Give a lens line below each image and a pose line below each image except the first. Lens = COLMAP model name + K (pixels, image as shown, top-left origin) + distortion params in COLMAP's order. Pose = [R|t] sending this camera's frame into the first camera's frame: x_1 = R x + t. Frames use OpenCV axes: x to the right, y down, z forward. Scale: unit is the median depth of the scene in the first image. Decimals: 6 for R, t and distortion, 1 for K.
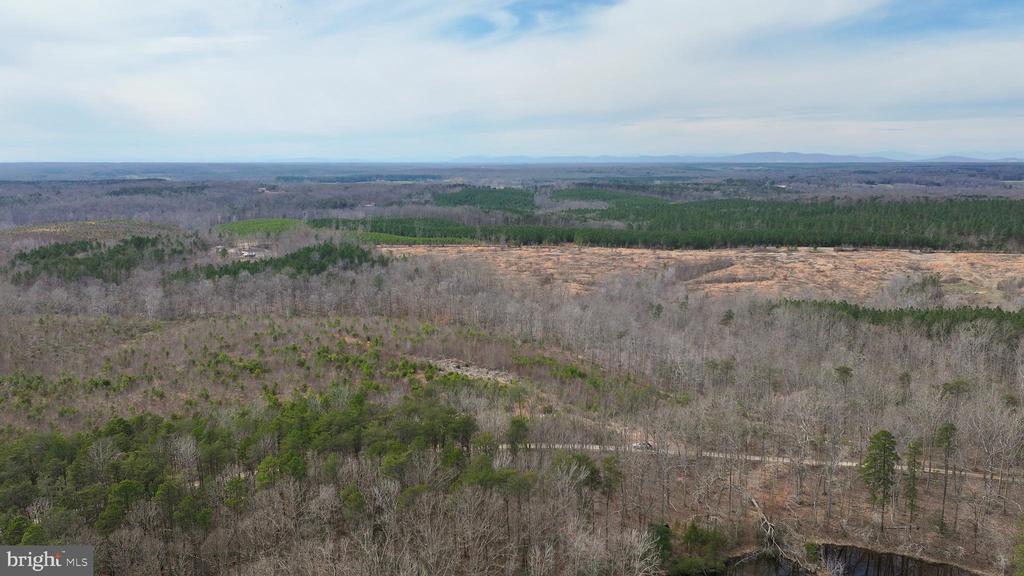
lens RADIAL K [[837.5, 0, 510.6], [0, 837.5, 293.4], [0, 0, 1]] dist [0.027205, -0.014684]
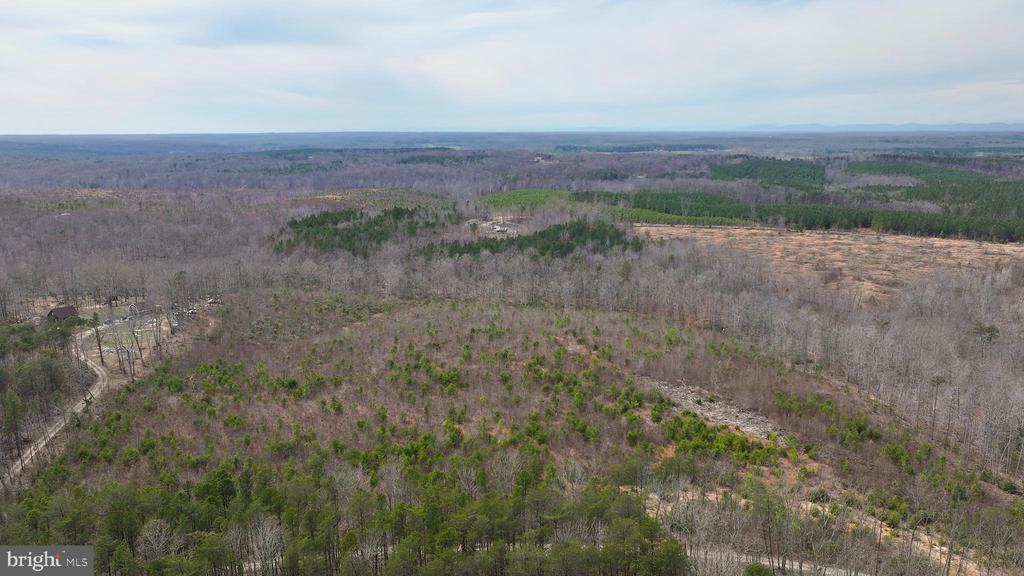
lens RADIAL K [[837.5, 0, 519.7], [0, 837.5, 283.7], [0, 0, 1]] dist [0.027205, -0.014684]
pose [[0.949413, 0.056825, -0.308846, 0.005731], [-0.049182, 0.998262, 0.032482, -0.016782], [0.310155, -0.015649, 0.950557, 0.101552]]
